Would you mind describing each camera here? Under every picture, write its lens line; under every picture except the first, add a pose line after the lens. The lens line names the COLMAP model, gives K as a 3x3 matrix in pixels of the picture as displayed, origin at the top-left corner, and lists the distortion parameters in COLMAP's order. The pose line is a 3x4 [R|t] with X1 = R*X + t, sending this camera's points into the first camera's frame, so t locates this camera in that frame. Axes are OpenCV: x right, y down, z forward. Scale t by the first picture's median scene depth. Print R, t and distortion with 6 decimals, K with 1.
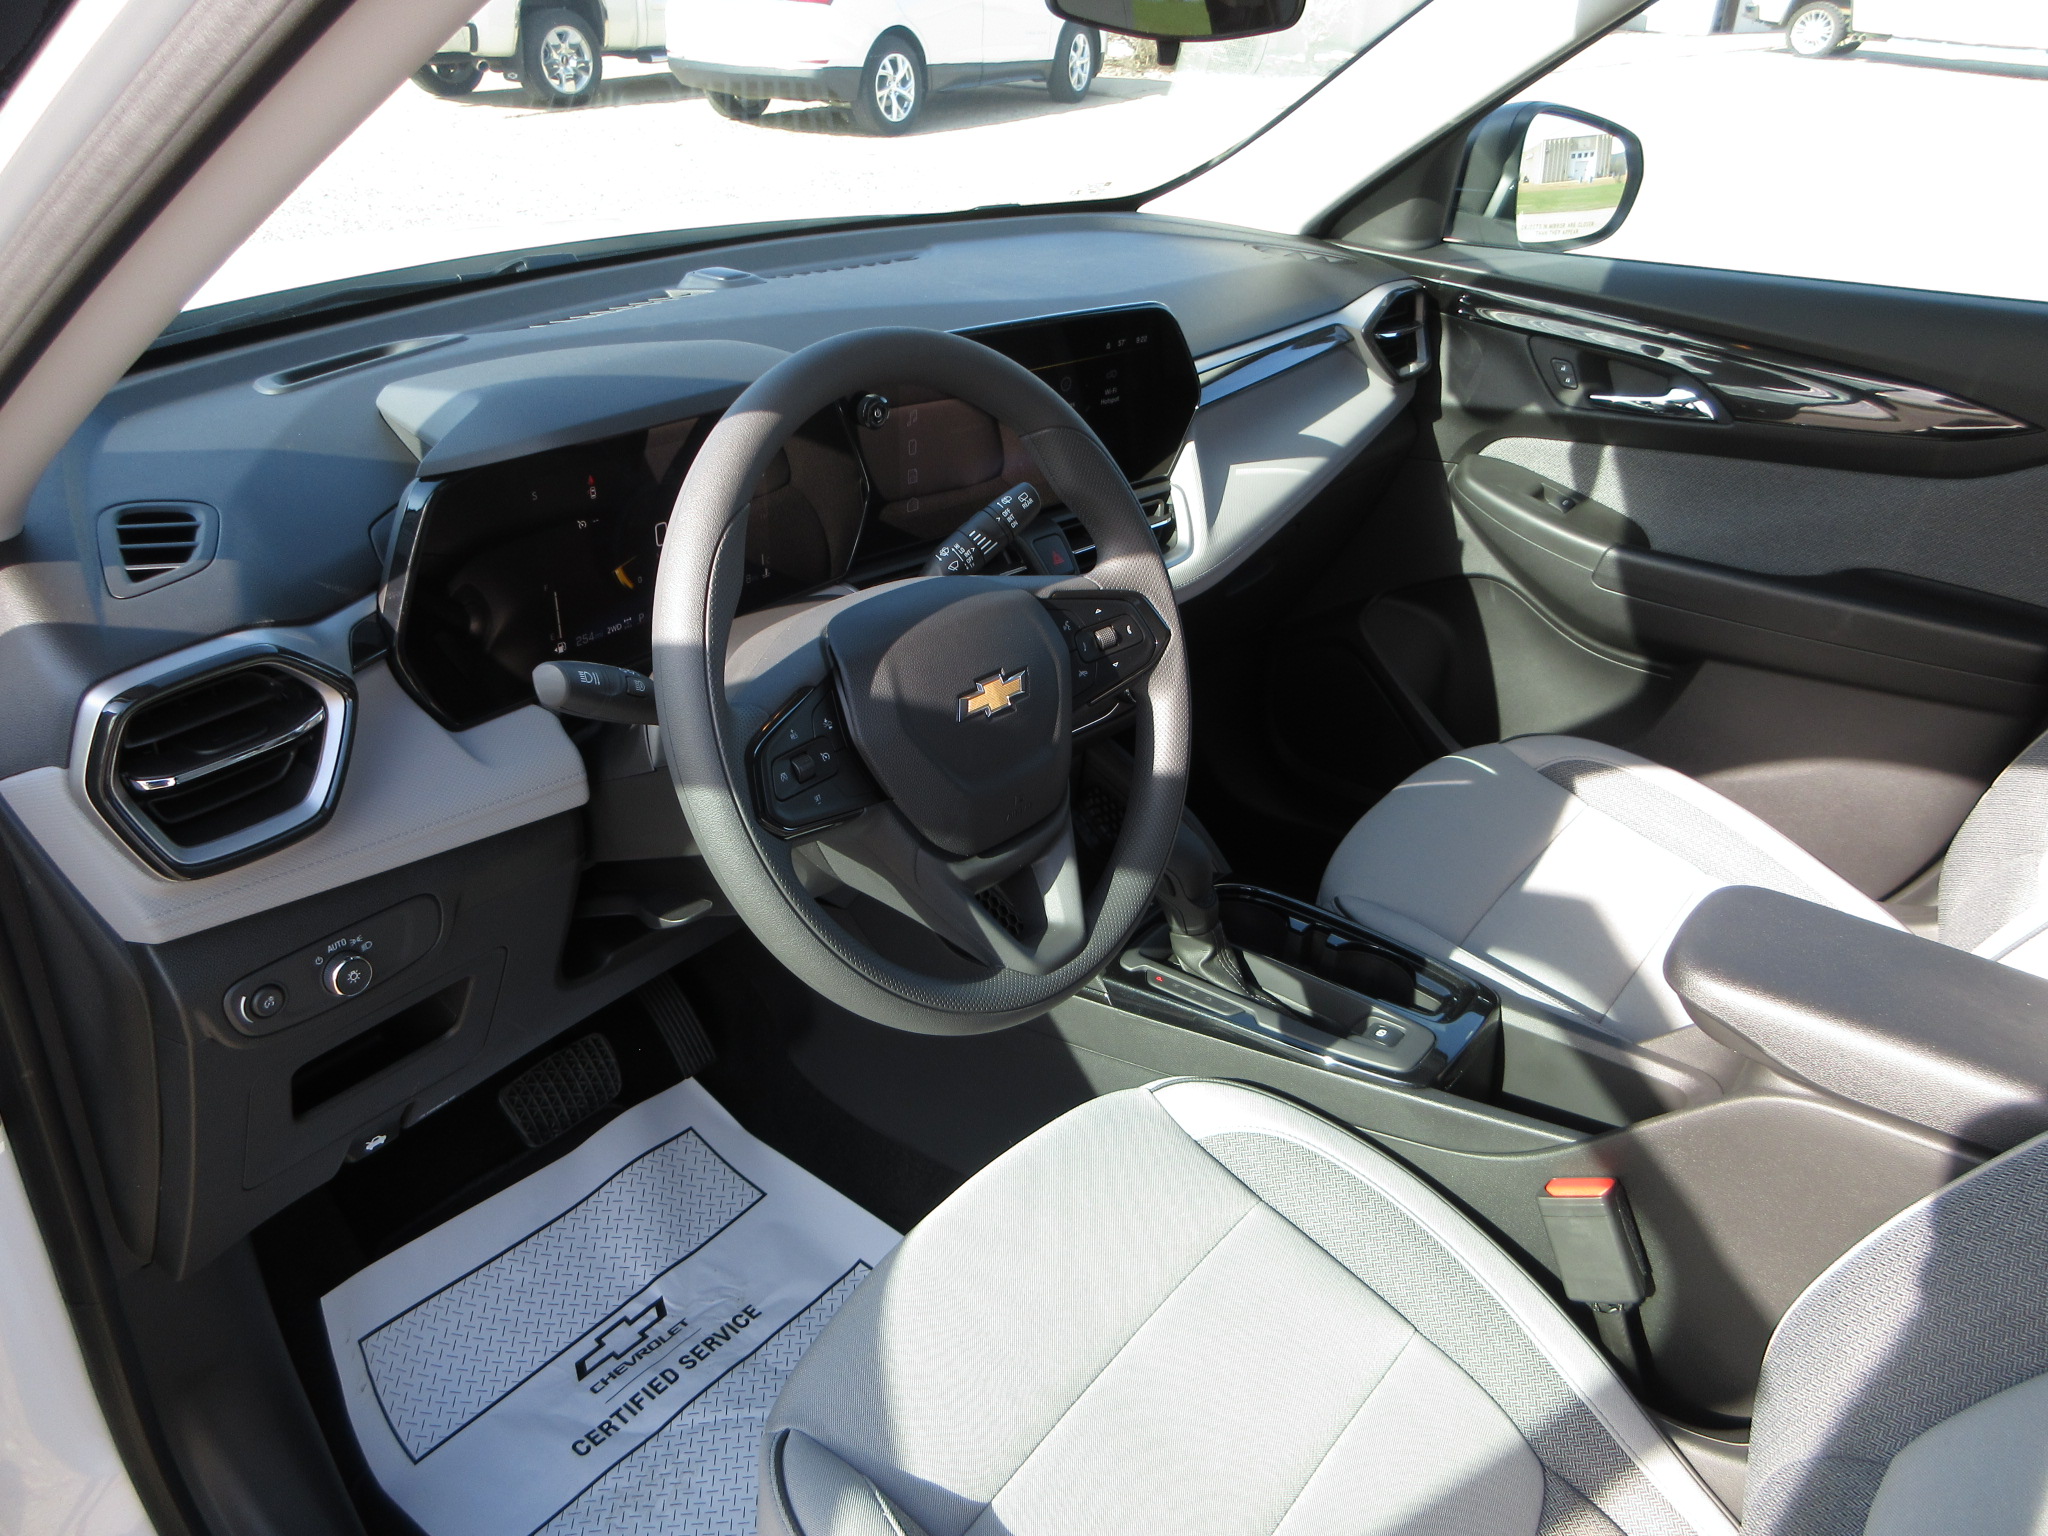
lens RADIAL K [[1540.6, 0, 1024.0], [0, 1540.6, 768.0], [0, 0, 1]] dist [0.016533, -0.003242]
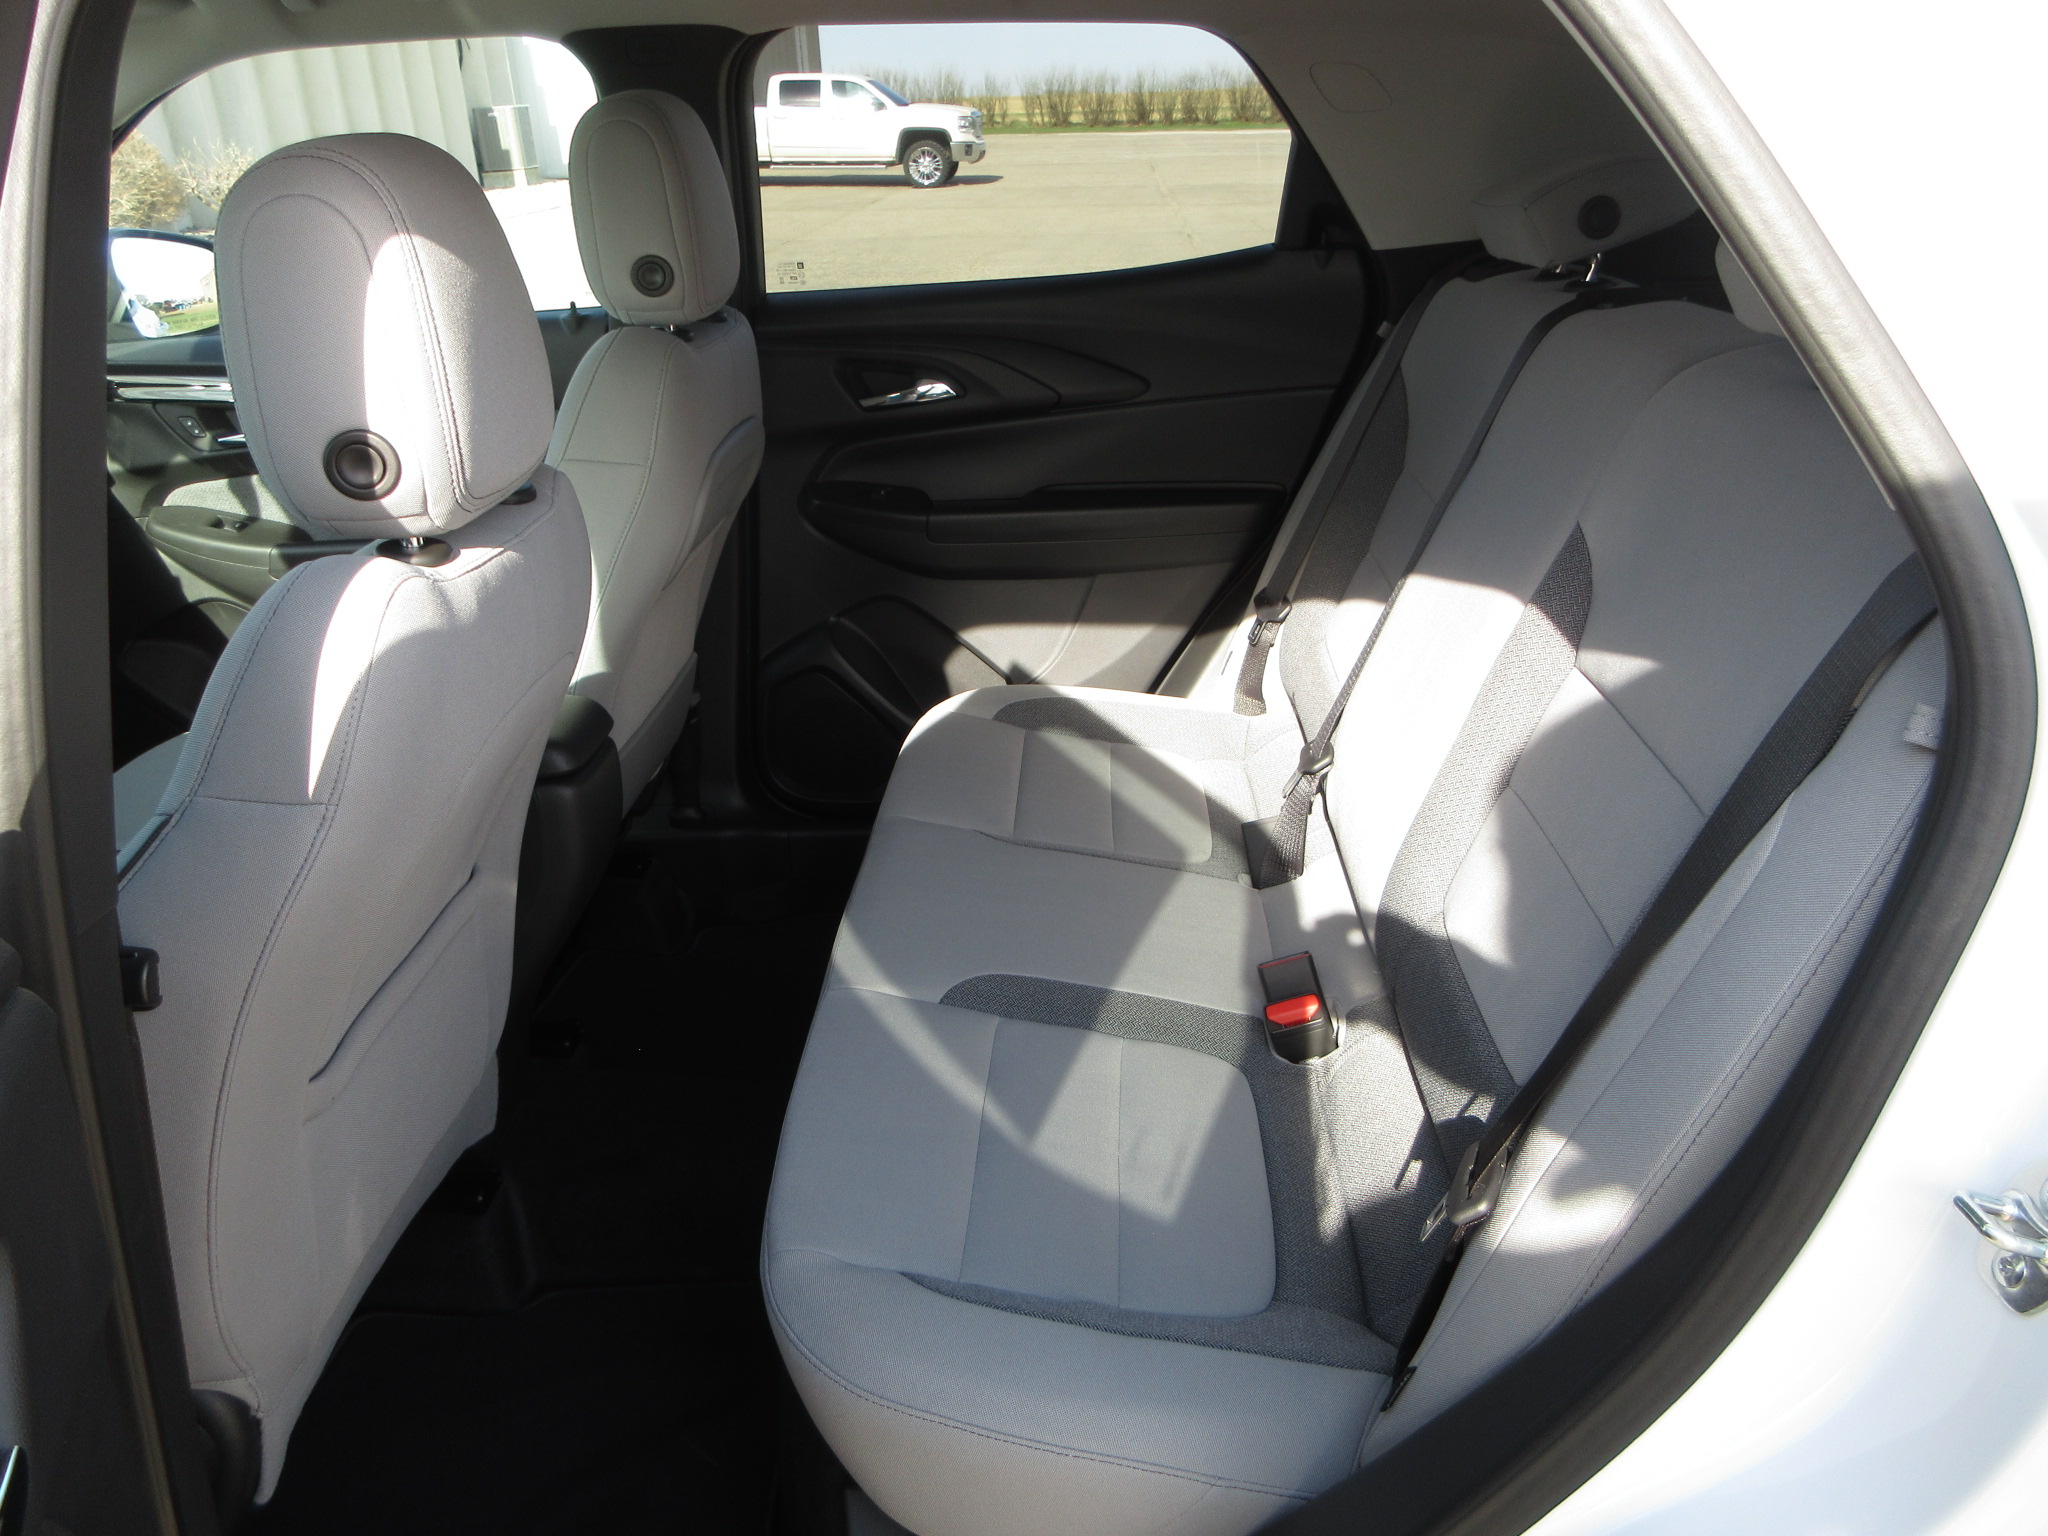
lens RADIAL K [[1525.1, 0, 1024.0], [0, 1525.1, 768.0], [0, 0, 1]] dist [-0.003419, -0.003521]
pose [[0.811454, -0.290869, 0.506890, 0.190617], [0.333258, 0.942806, 0.007515, 0.227942], [-0.480085, 0.162827, 0.861978, -0.360613]]
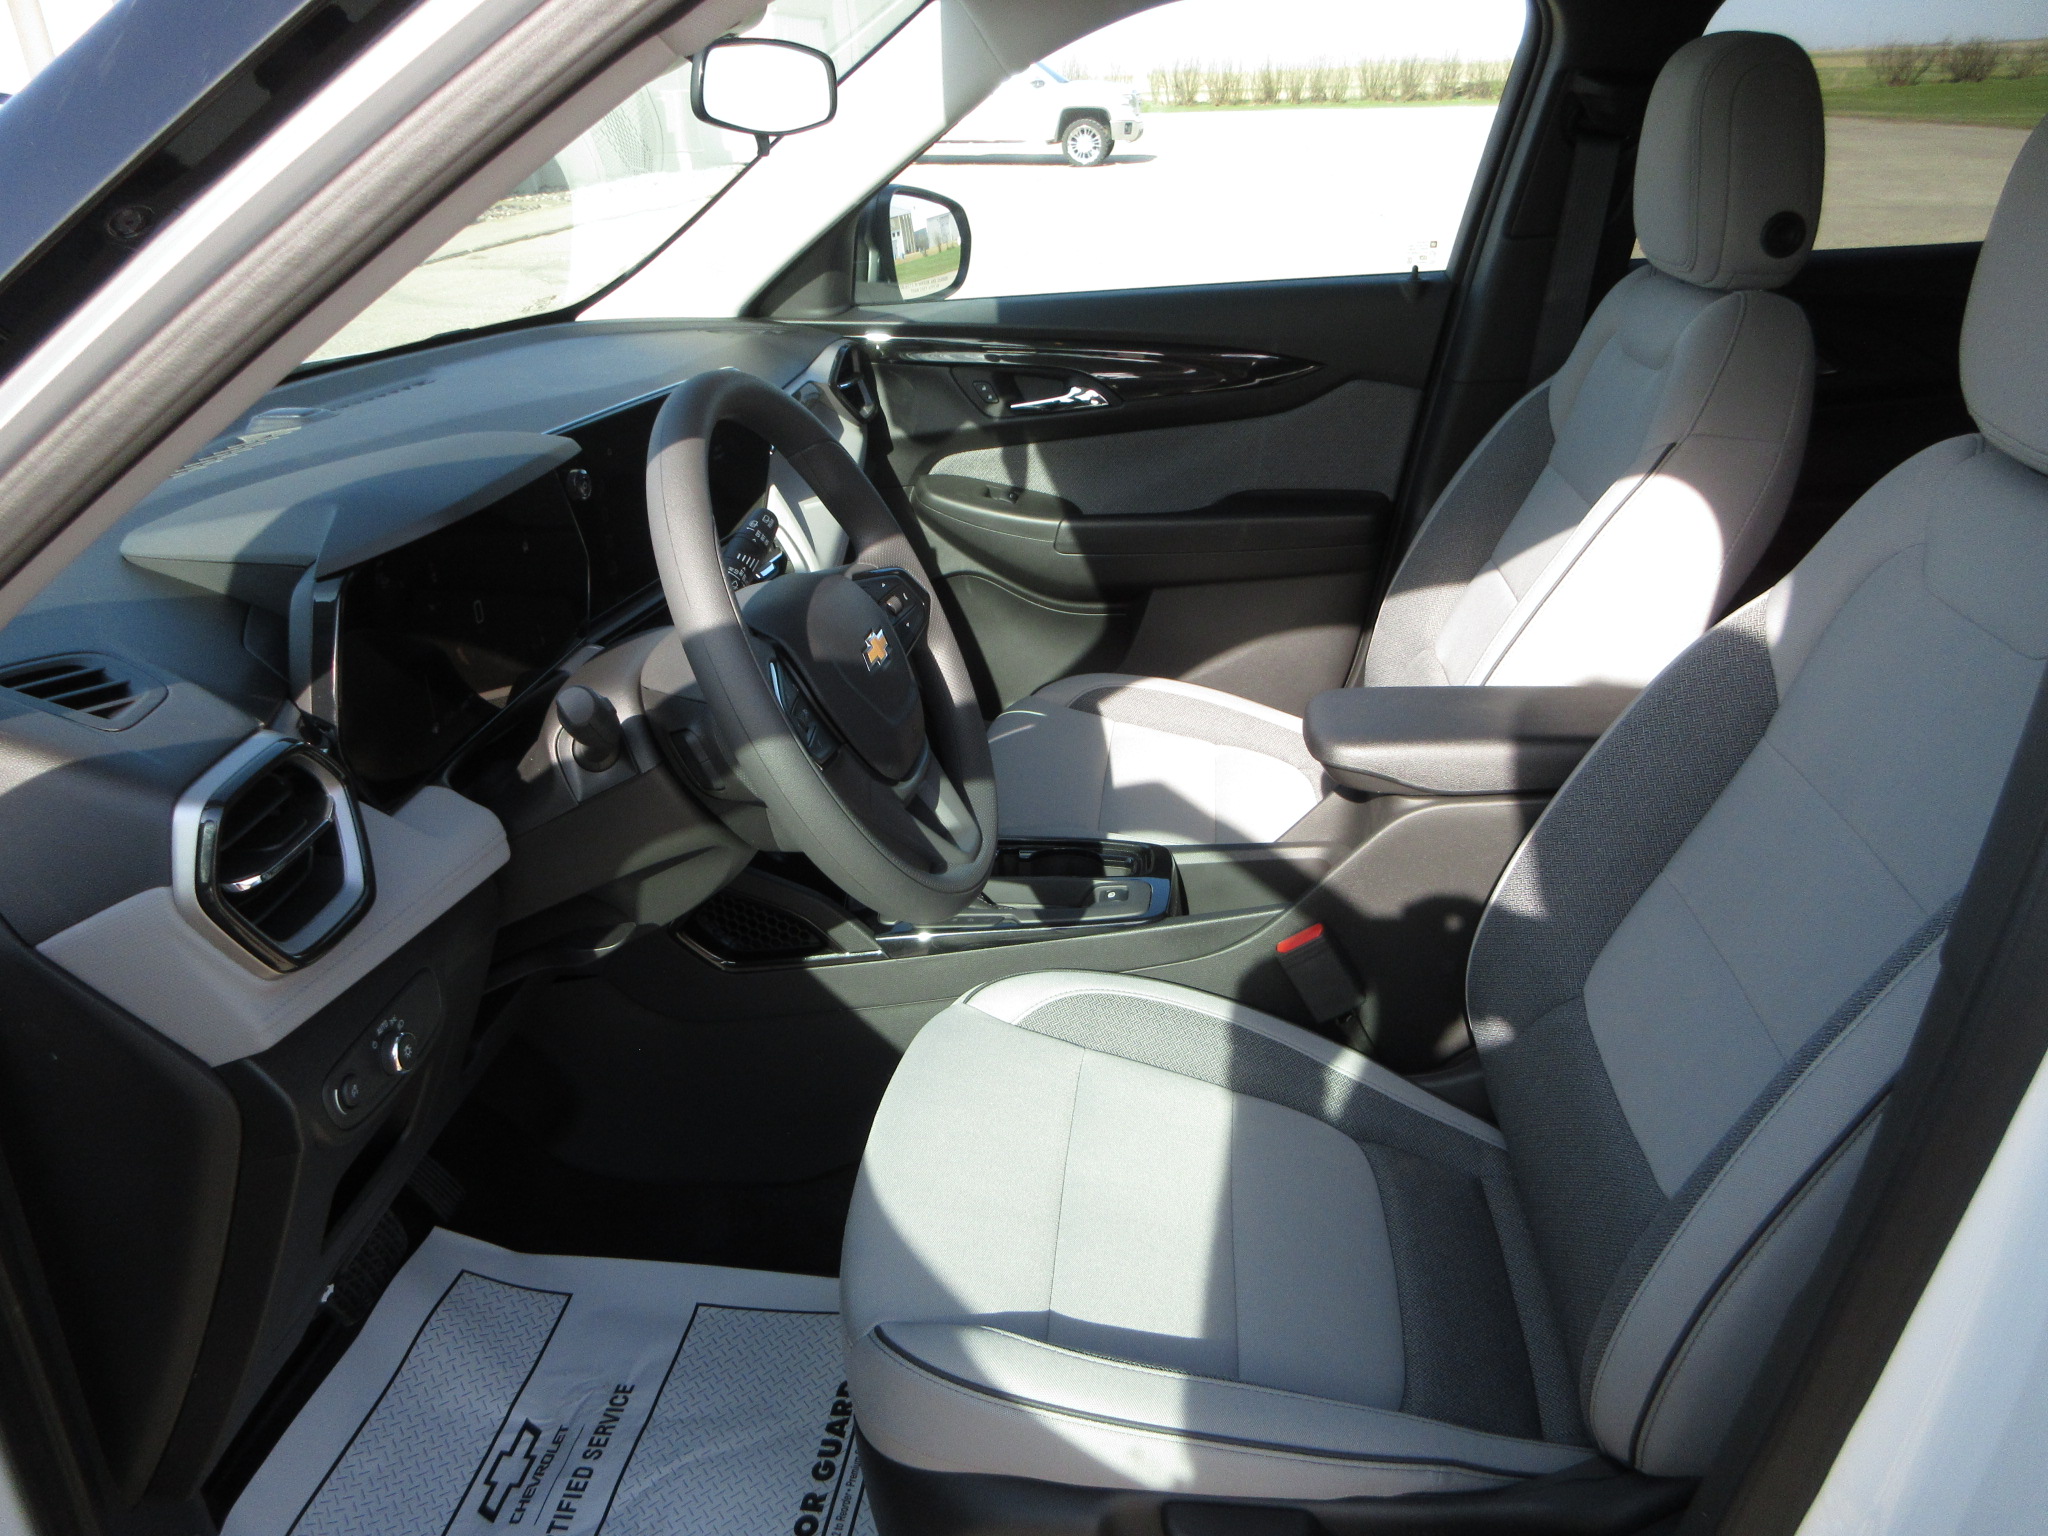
lens RADIAL K [[1539.3, 0, 1024.0], [0, 1539.3, 768.0], [0, 0, 1]] dist [0.004658, 0.001303]
pose [[0.851693, -0.270315, 0.448943, -0.252079], [0.305750, 0.952088, -0.006775, 0.044917], [-0.425601, 0.143035, 0.893535, -0.057633]]
